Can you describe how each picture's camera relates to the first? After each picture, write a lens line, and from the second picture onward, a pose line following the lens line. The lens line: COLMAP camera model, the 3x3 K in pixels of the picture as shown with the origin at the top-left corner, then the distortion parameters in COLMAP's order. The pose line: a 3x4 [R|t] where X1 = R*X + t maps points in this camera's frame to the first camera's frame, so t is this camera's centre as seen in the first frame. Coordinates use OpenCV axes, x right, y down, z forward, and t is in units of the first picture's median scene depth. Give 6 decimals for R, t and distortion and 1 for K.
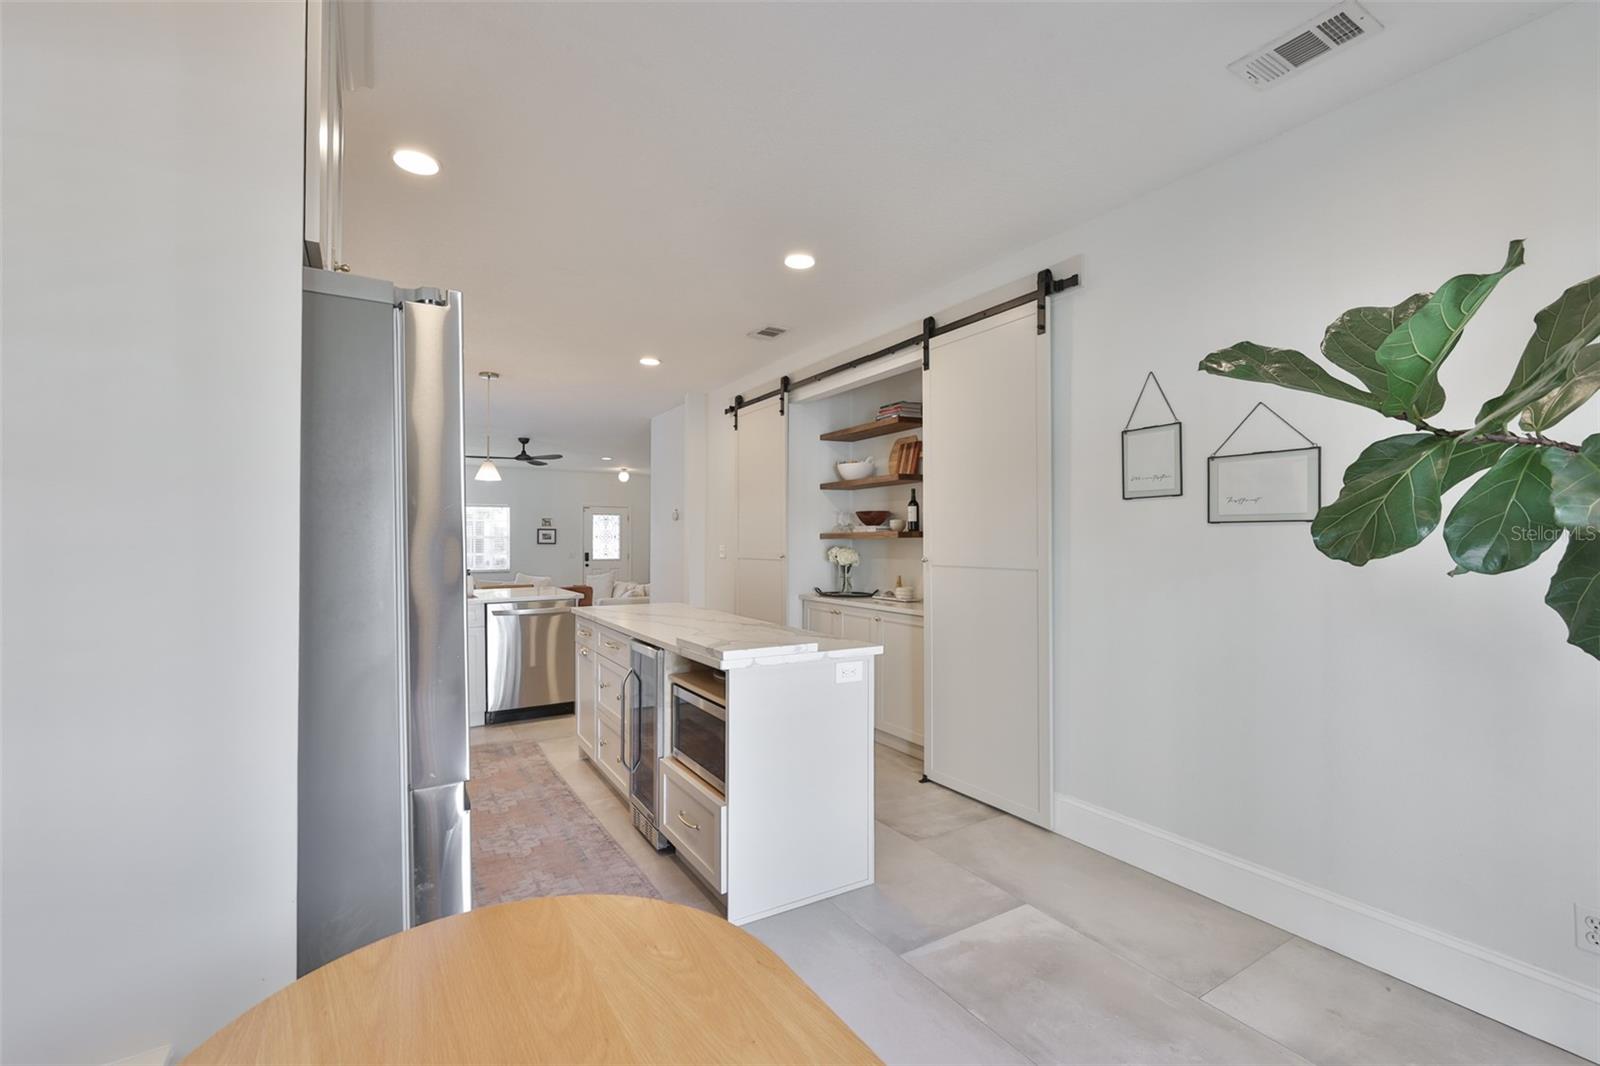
lens RADIAL K [[699.0, 0, 794.0], [0, 699.0, 535.7], [0, 0, 1]] dist [-0.003191, -0.000149]
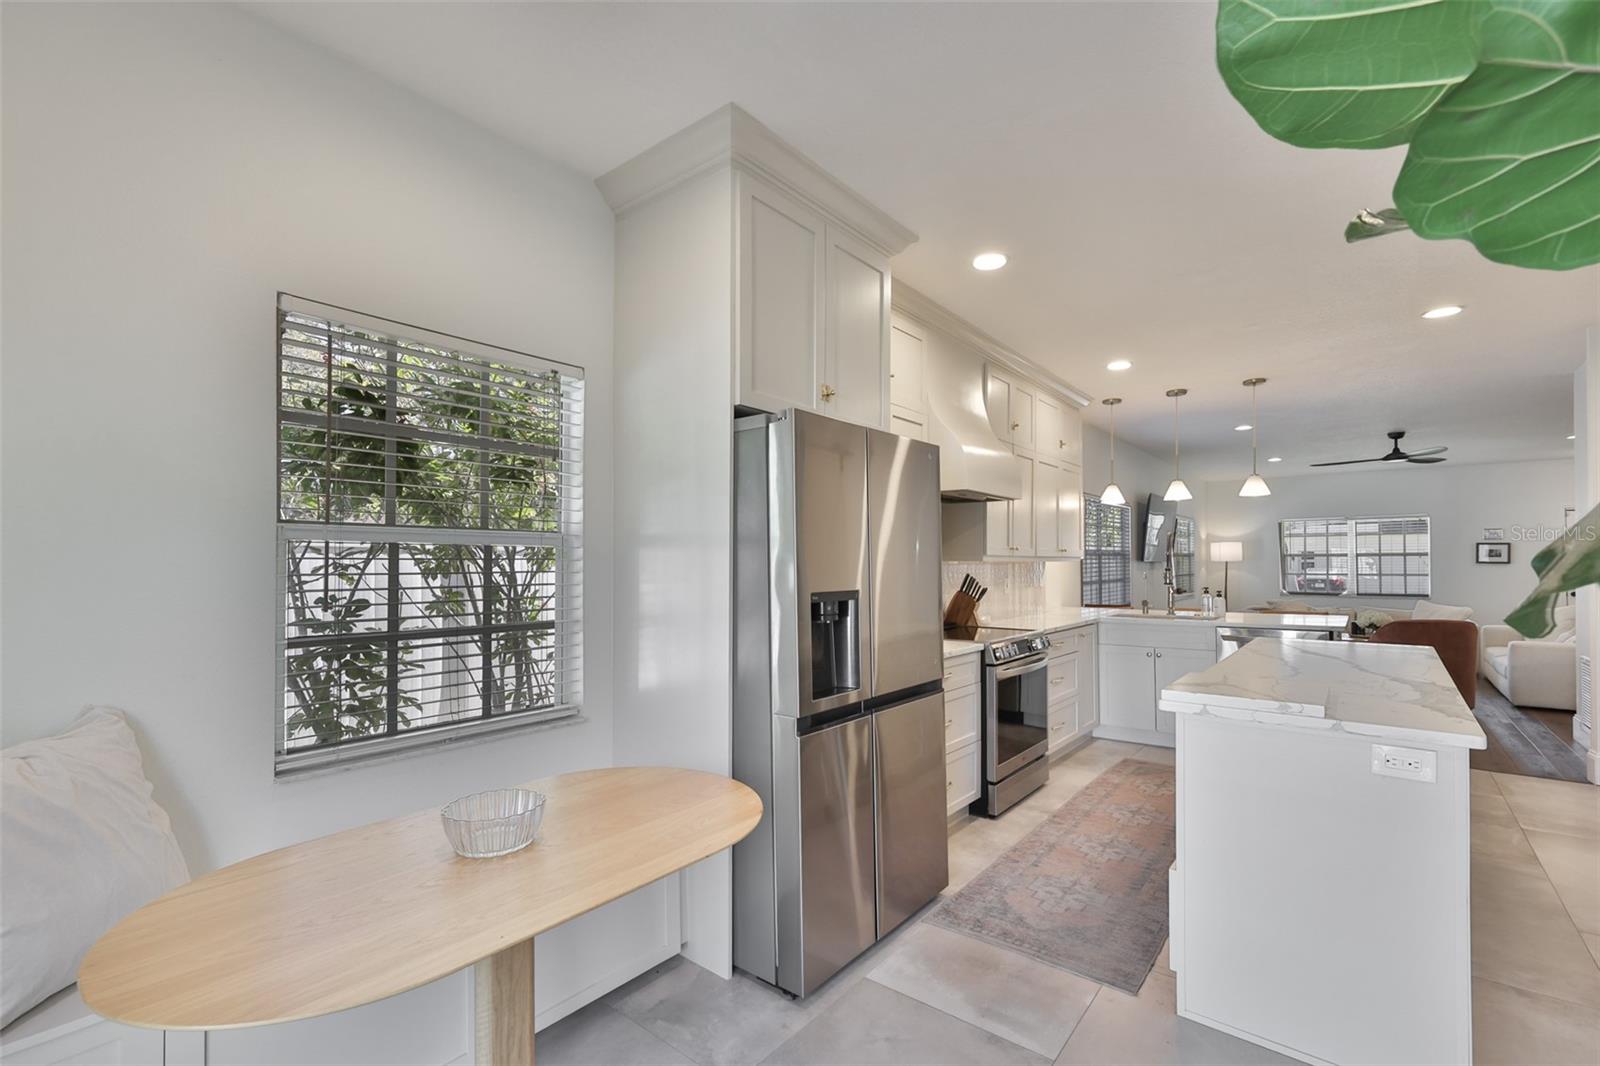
lens RADIAL K [[706.0, 0, 795.3], [0, 706.0, 549.3], [0, 0, 1]] dist [0.002326, 0.000435]
pose [[0.338529, -0.018511, -0.940774, 0.263594], [0.011726, 0.999812, -0.015453, -0.000162], [0.940883, -0.005800, 0.338682, 0.126460]]
